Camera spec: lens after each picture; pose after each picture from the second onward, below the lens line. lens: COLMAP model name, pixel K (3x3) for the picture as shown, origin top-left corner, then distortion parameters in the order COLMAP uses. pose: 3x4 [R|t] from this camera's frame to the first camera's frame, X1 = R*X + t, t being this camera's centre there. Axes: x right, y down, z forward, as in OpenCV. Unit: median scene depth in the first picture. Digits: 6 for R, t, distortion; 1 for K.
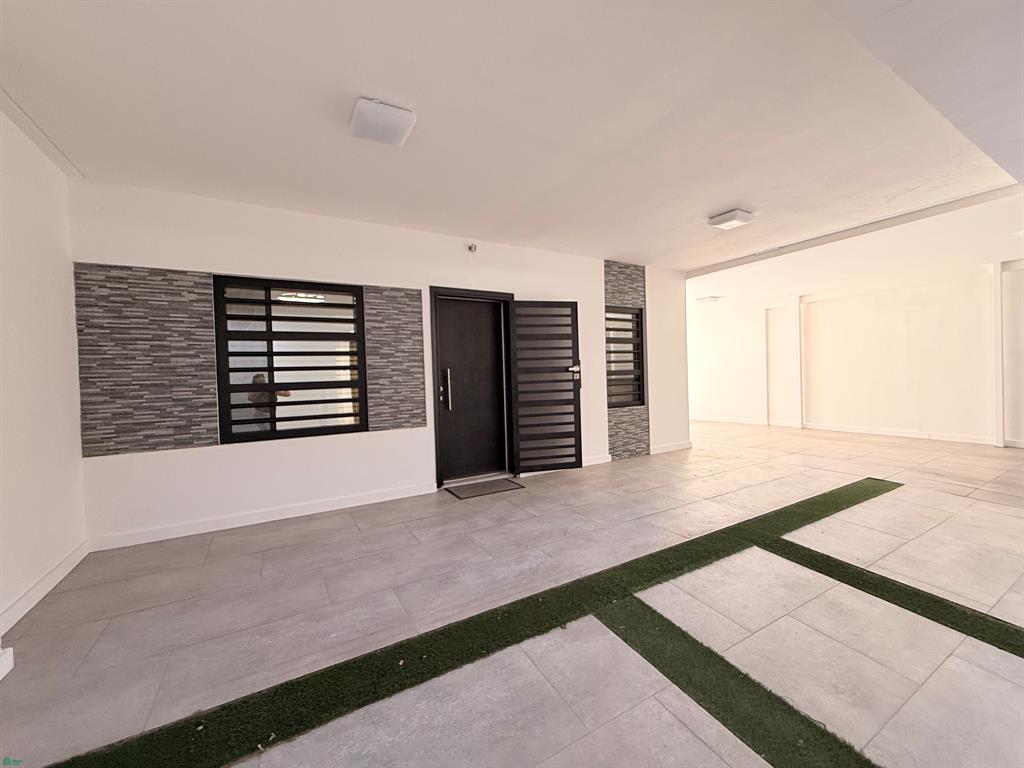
lens RADIAL K [[409.3, 0, 510.3], [0, 409.3, 382.1], [0, 0, 1]] dist [-0.000916, 0.000859]
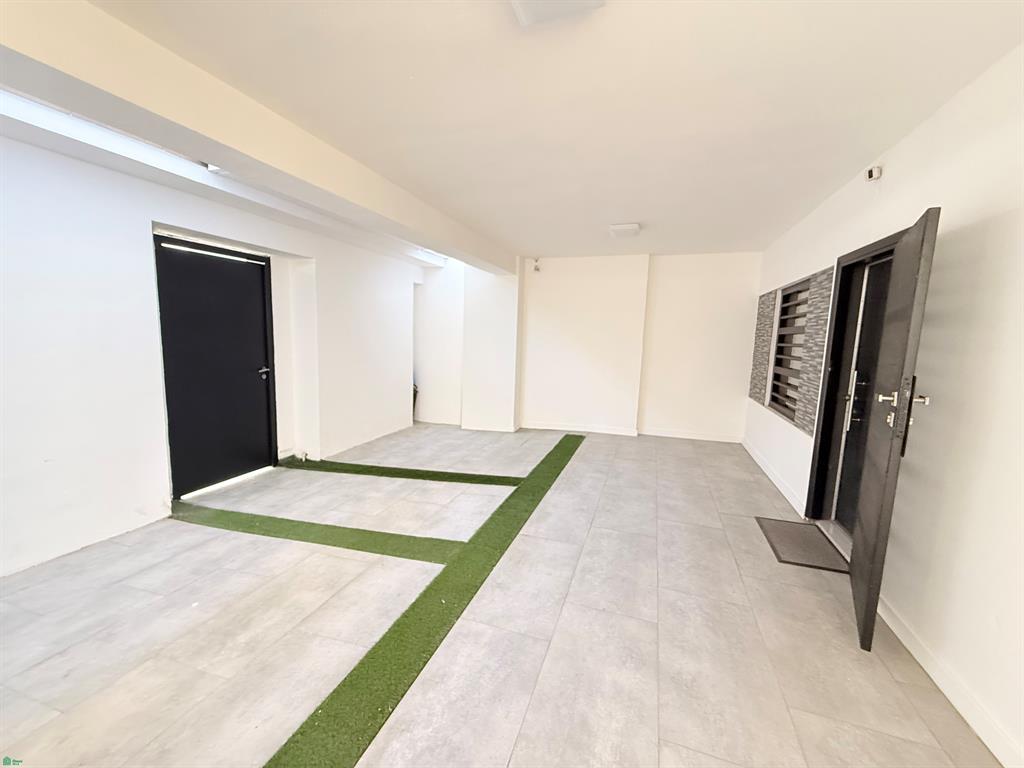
lens RADIAL K [[409.3, 0, 512.3], [0, 409.3, 384.8], [0, 0, 1]] dist [-0.000916, 0.000859]
pose [[-0.754494, 0.090152, -0.650086, 1.039064], [-0.018584, 0.987189, 0.158469, -0.154999], [0.656044, 0.131645, -0.743153, 1.621149]]
